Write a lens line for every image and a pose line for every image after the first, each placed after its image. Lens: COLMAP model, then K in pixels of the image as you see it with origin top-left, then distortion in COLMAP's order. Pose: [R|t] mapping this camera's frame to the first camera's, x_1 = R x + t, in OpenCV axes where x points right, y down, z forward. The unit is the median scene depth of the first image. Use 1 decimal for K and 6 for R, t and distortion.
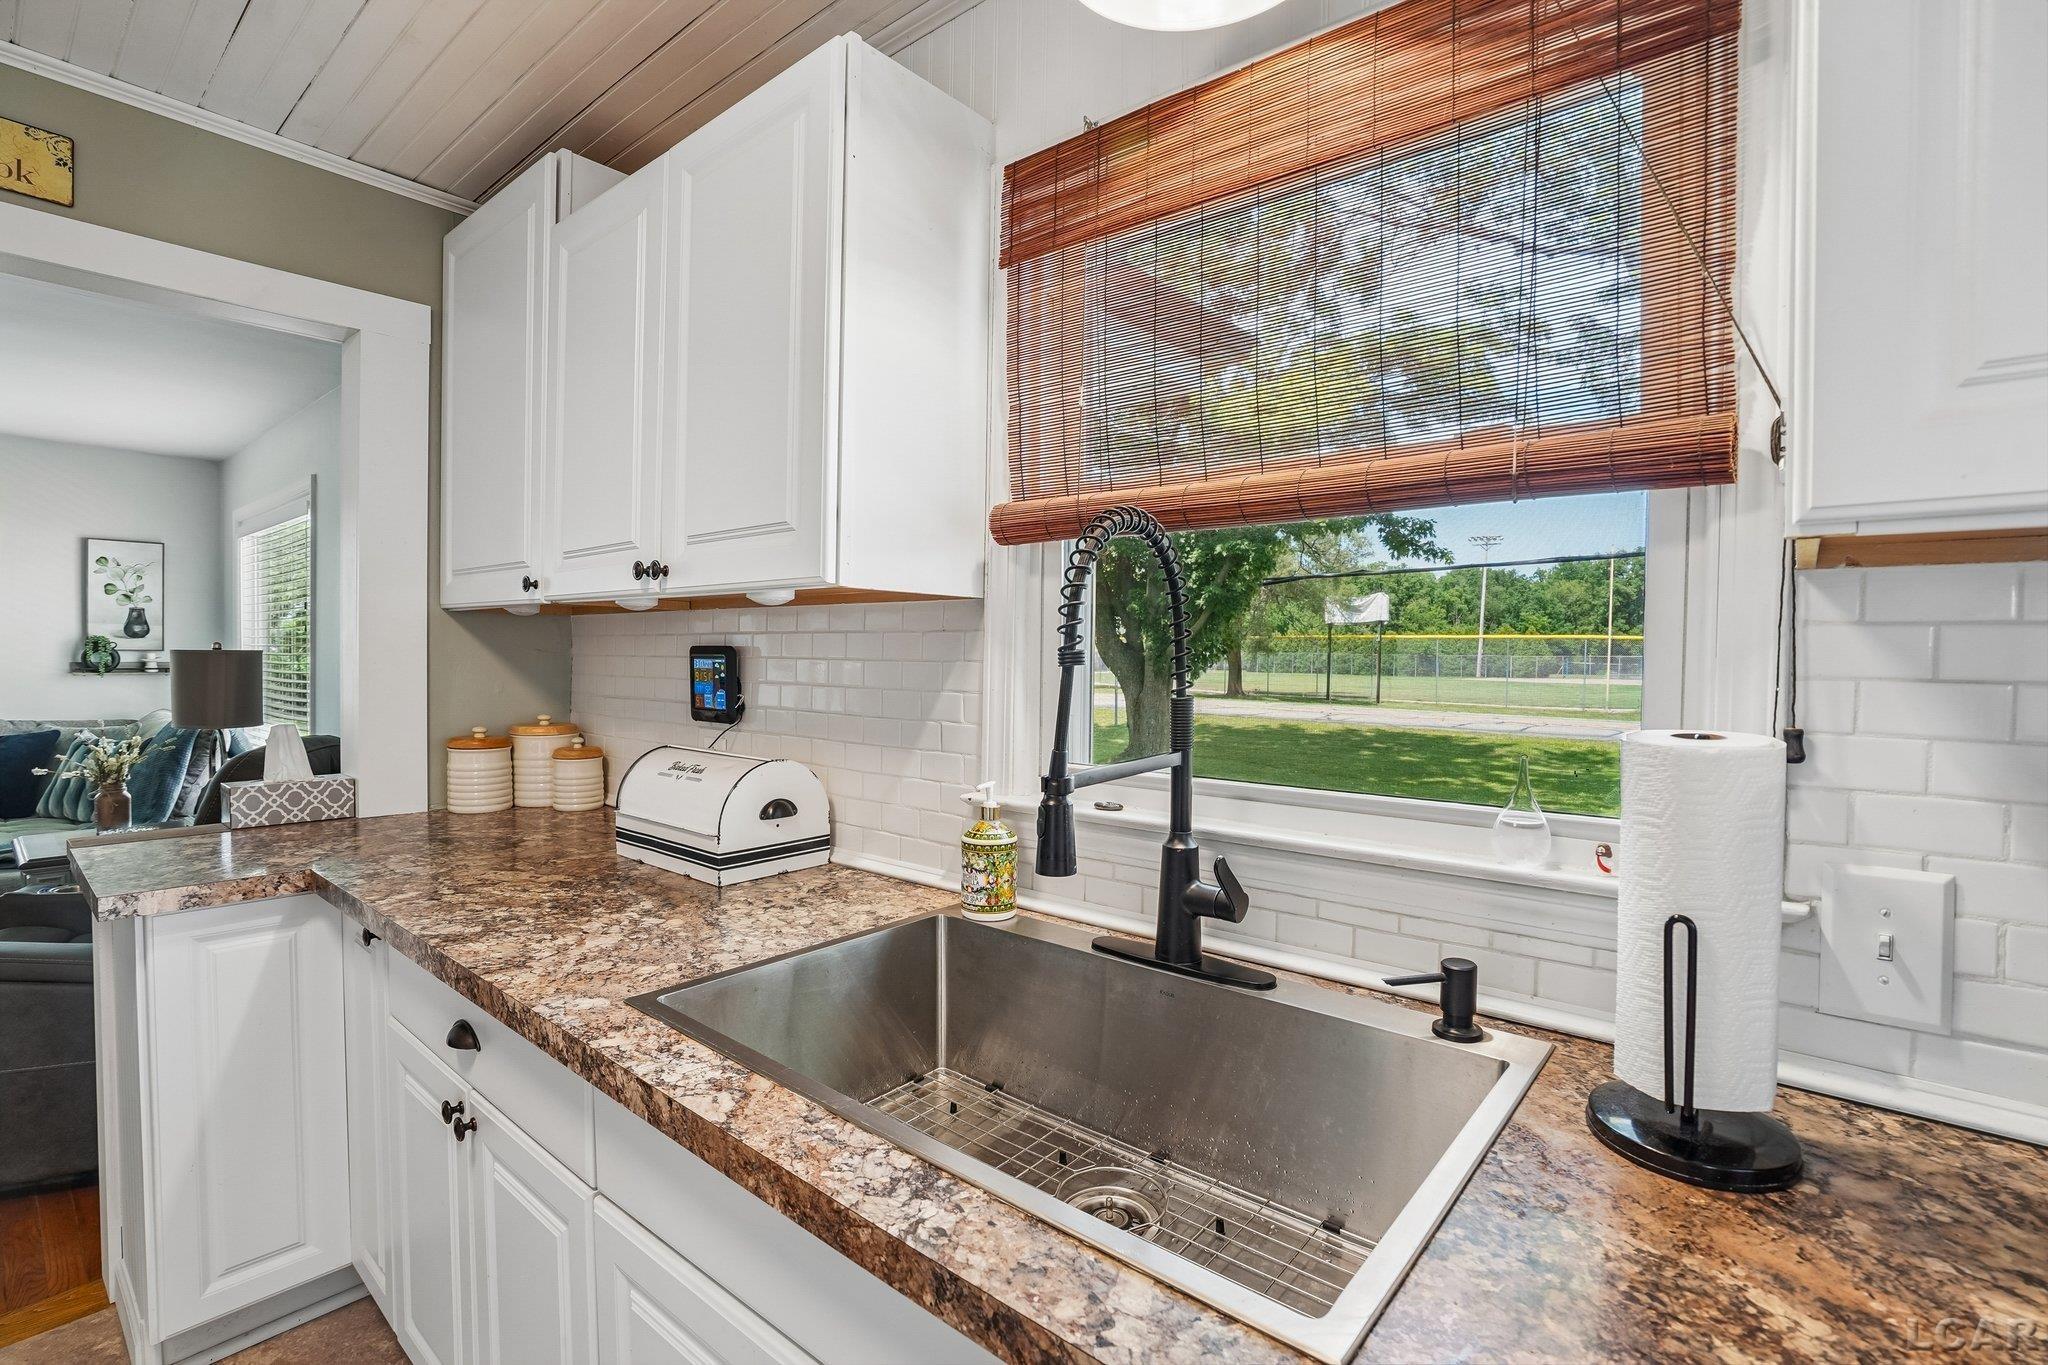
lens RADIAL K [[941.3, 0, 1006.6], [0, 941.3, 678.0], [0, 0, 1]] dist [-0.044160, 0.013278]
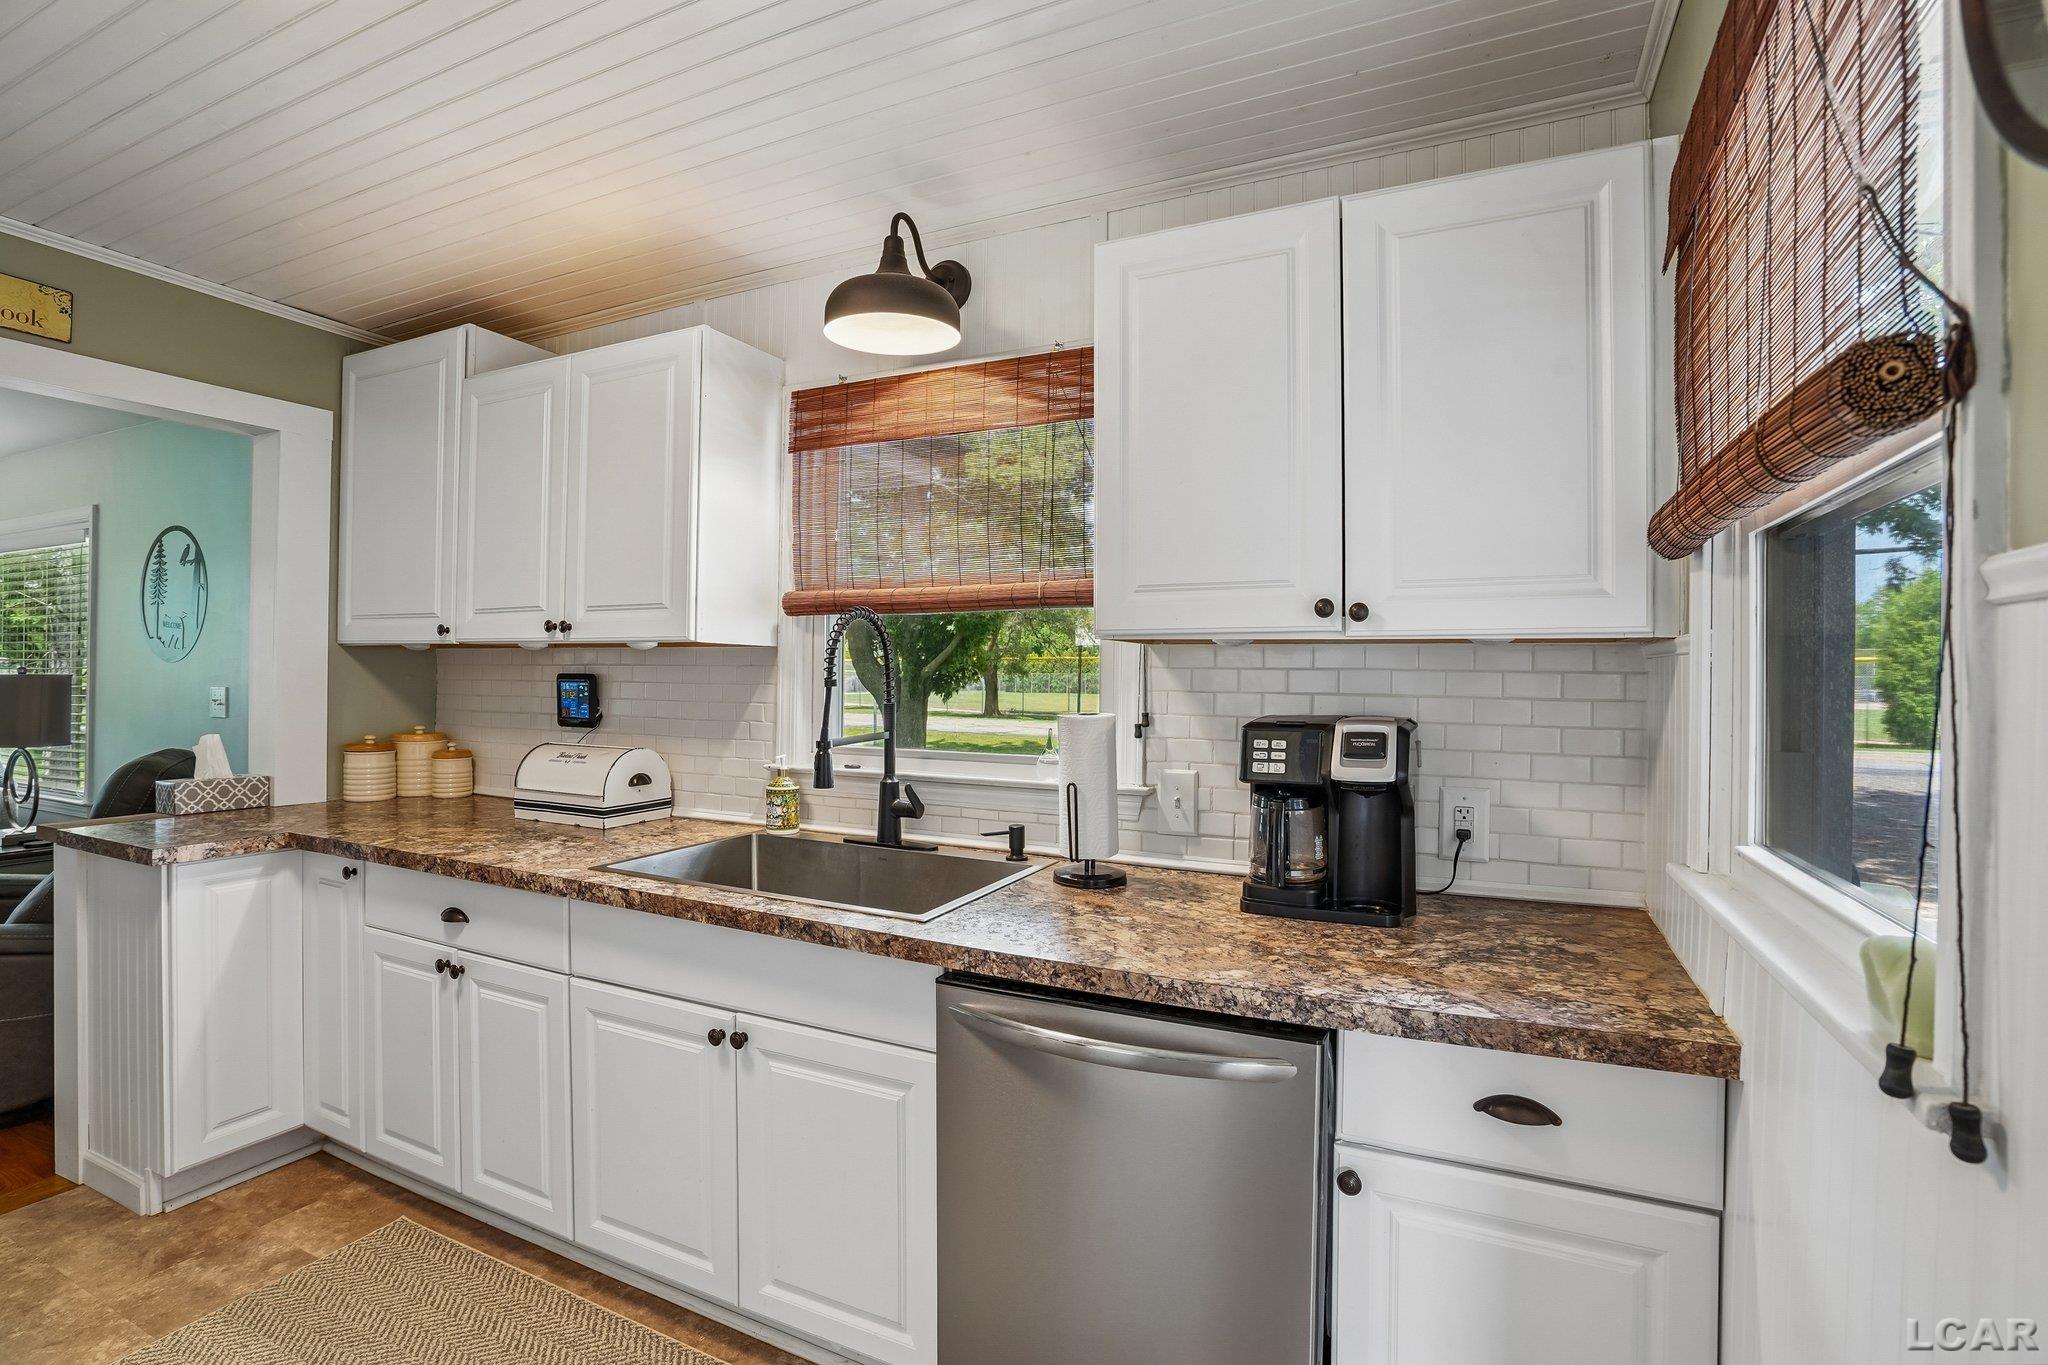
lens RADIAL K [[941.3, 0, 1026.2], [0, 941.3, 679.3], [0, 0, 1]] dist [-0.044160, 0.013278]
pose [[0.962668, -0.001265, 0.270680, -0.050581], [0.006893, 0.999779, -0.019843, 0.009283], [-0.270596, 0.020968, 0.962465, -0.725660]]
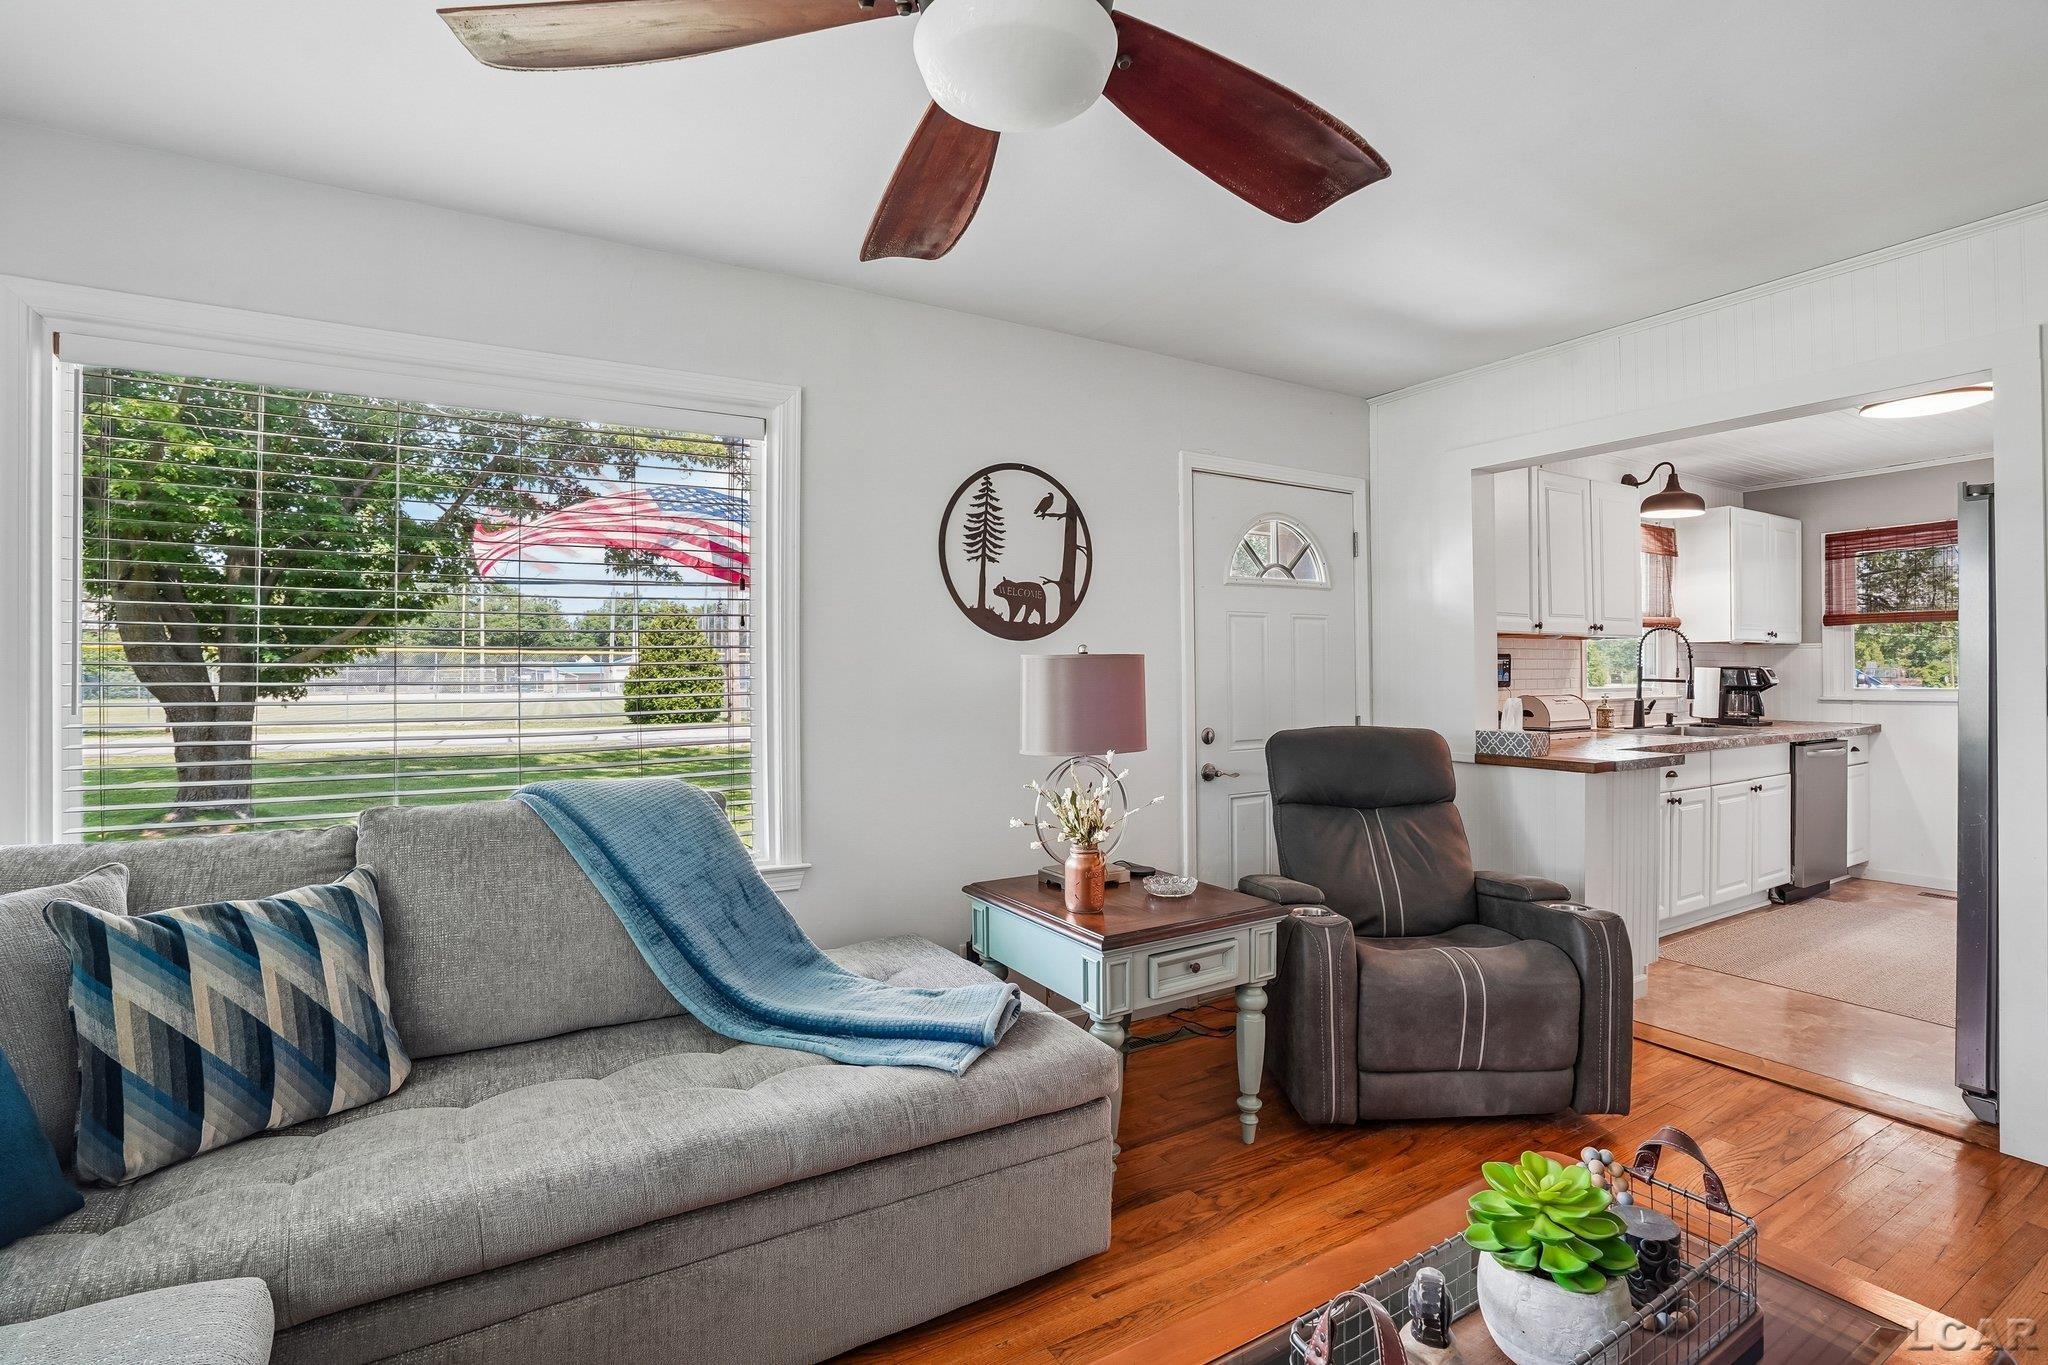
lens RADIAL K [[941.3, 0, 1027.3], [0, 941.3, 679.6], [0, 0, 1]] dist [-0.044160, 0.013278]
pose [[0.311933, -0.017327, 0.949946, -3.769096], [0.036025, 0.999330, 0.006398, -0.034819], [-0.949421, 0.032227, 0.312348, 1.863248]]
